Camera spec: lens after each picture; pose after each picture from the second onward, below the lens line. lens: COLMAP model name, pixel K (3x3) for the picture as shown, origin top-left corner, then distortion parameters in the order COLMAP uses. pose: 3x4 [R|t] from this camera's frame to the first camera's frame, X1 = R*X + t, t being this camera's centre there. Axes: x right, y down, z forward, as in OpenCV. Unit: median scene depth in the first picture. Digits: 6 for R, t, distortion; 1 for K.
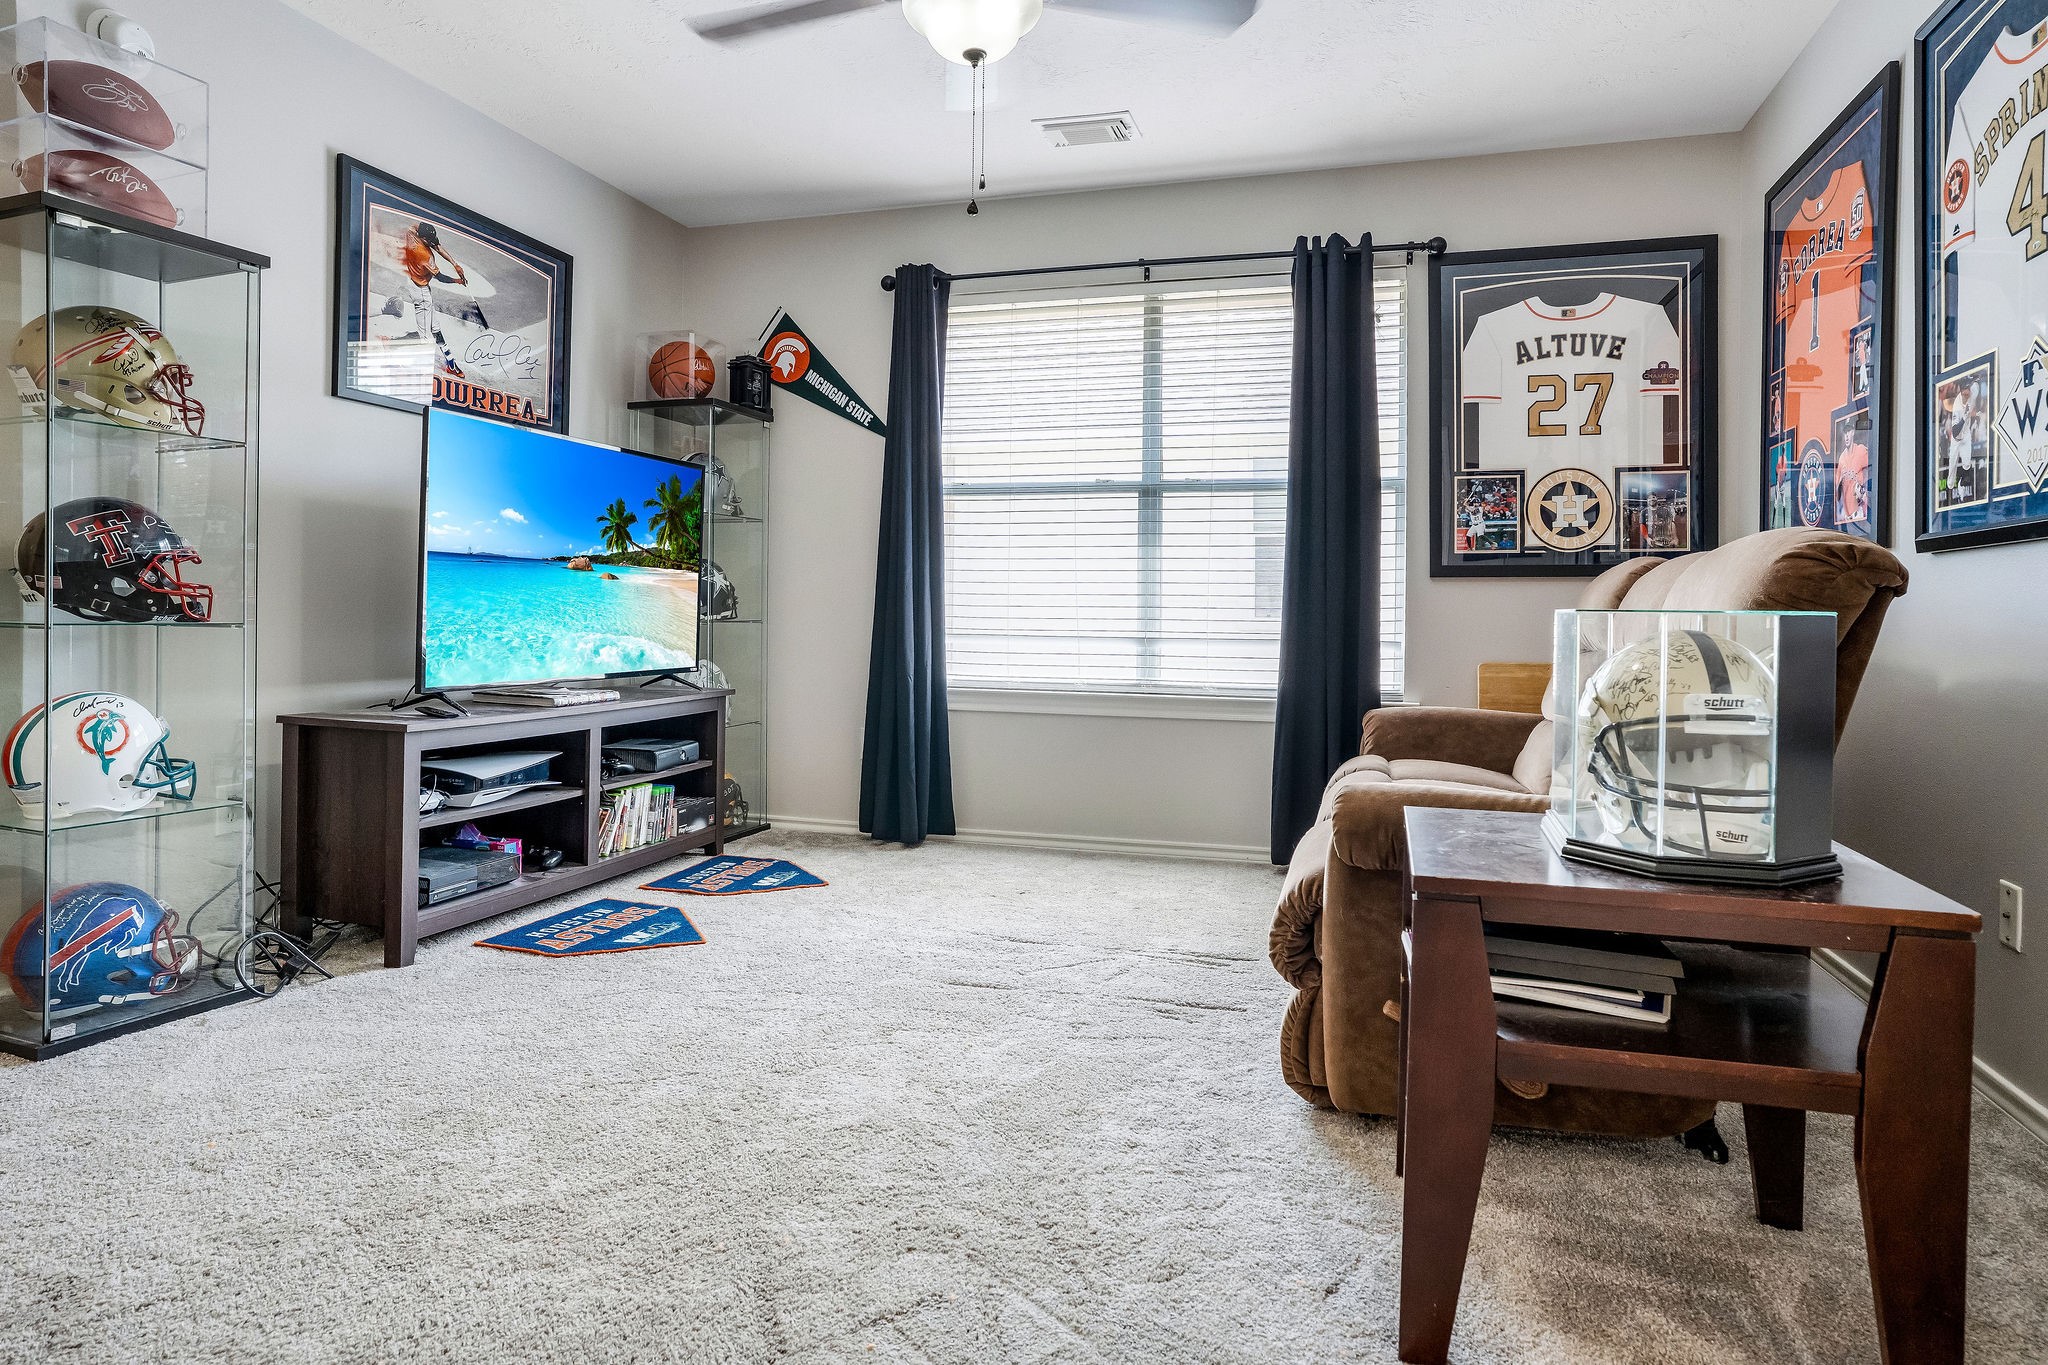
lens RADIAL K [[1182.3, 0, 1042.0], [0, 1182.3, 600.3], [0, 0, 1]] dist [-0.028793, 0.016978]
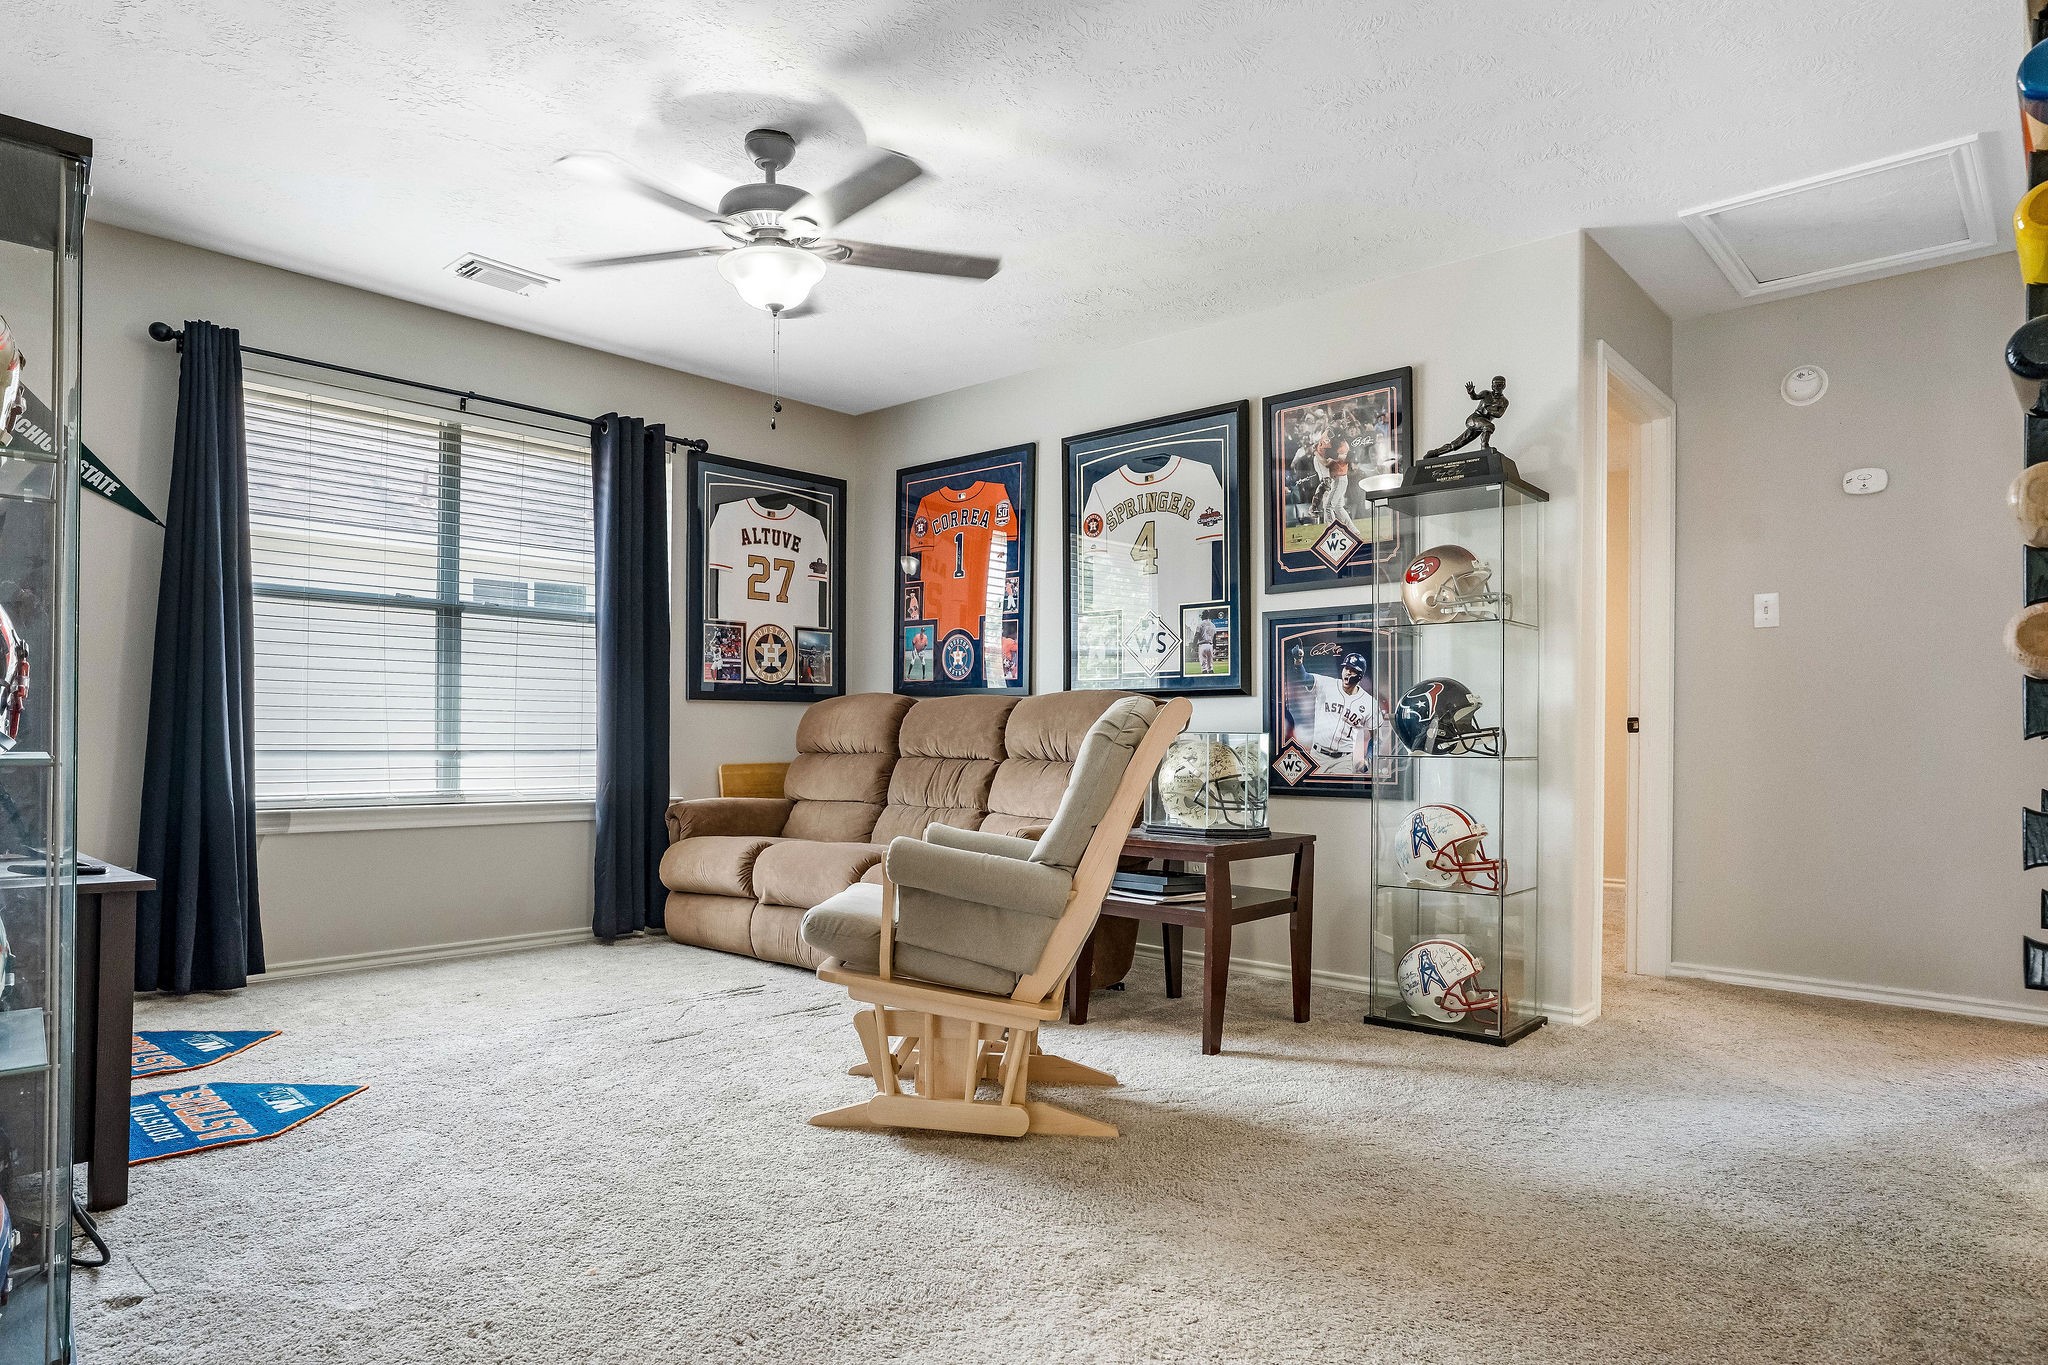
lens RADIAL K [[1182.3, 0, 1016.6], [0, 1182.3, 702.8], [0, 0, 1]] dist [-0.028793, 0.016978]
pose [[0.448360, 0.014737, 0.893731, -0.678925], [-0.013723, 0.999860, -0.009603, -0.008595], [-0.893748, -0.007960, 0.448500, 0.099276]]
